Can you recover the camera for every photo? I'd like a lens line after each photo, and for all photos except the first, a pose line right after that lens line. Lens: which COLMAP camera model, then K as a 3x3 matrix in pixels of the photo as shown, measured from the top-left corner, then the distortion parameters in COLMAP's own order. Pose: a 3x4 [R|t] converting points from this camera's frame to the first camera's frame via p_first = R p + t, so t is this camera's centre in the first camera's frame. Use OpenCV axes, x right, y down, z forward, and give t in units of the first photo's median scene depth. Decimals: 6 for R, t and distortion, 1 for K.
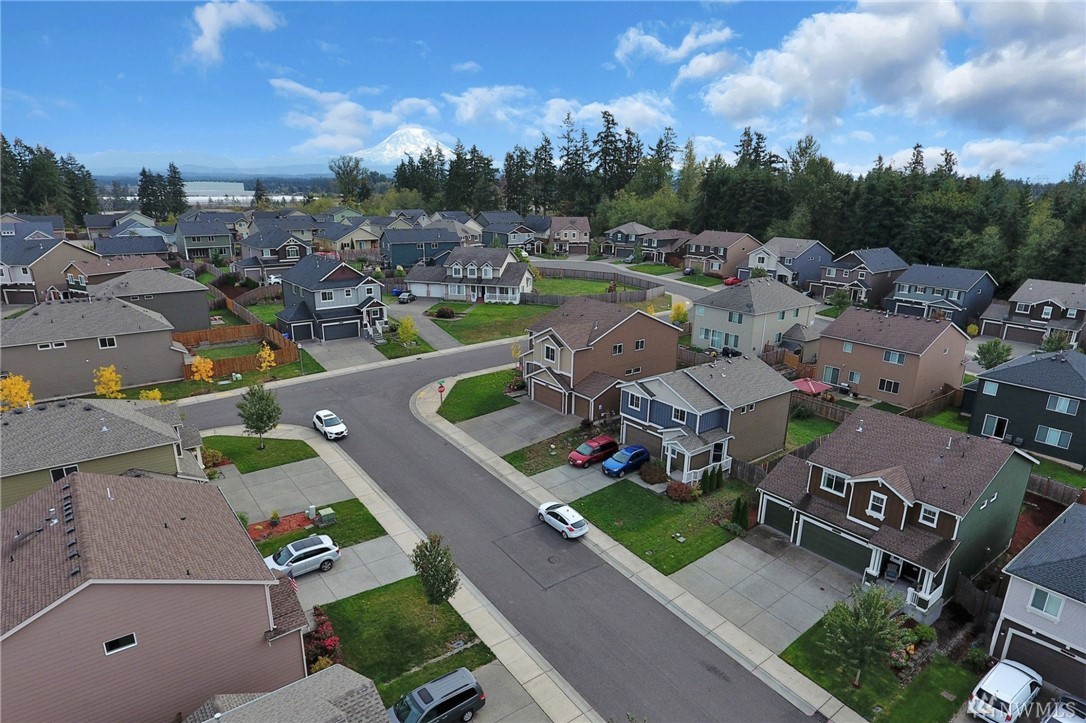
lens RADIAL K [[626.2, 0, 584.1], [0, 626.2, 415.3], [0, 0, 1]] dist [-0.004468, -0.000354]
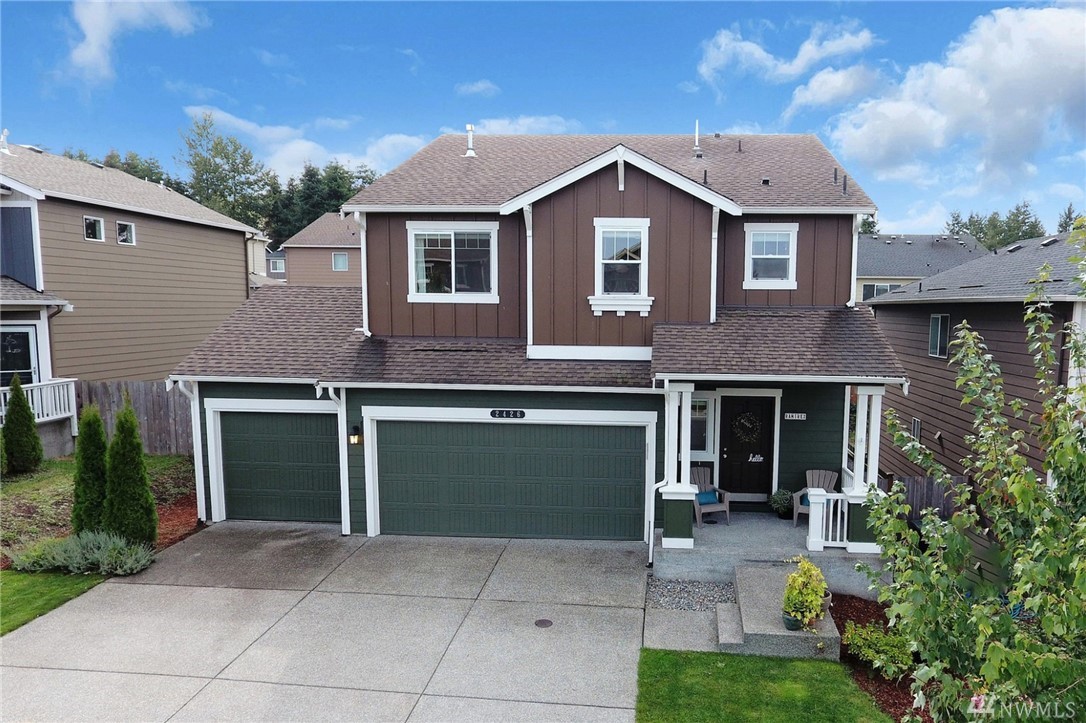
lens RADIAL K [[626.2, 0, 584.1], [0, 626.2, 415.3], [0, 0, 1]] dist [-0.004468, -0.000354]
pose [[0.669026, -0.079122, 0.739015, 0.140799], [0.260346, 0.956269, -0.133307, 0.148105], [-0.696150, 0.281585, 0.660368, 0.506264]]
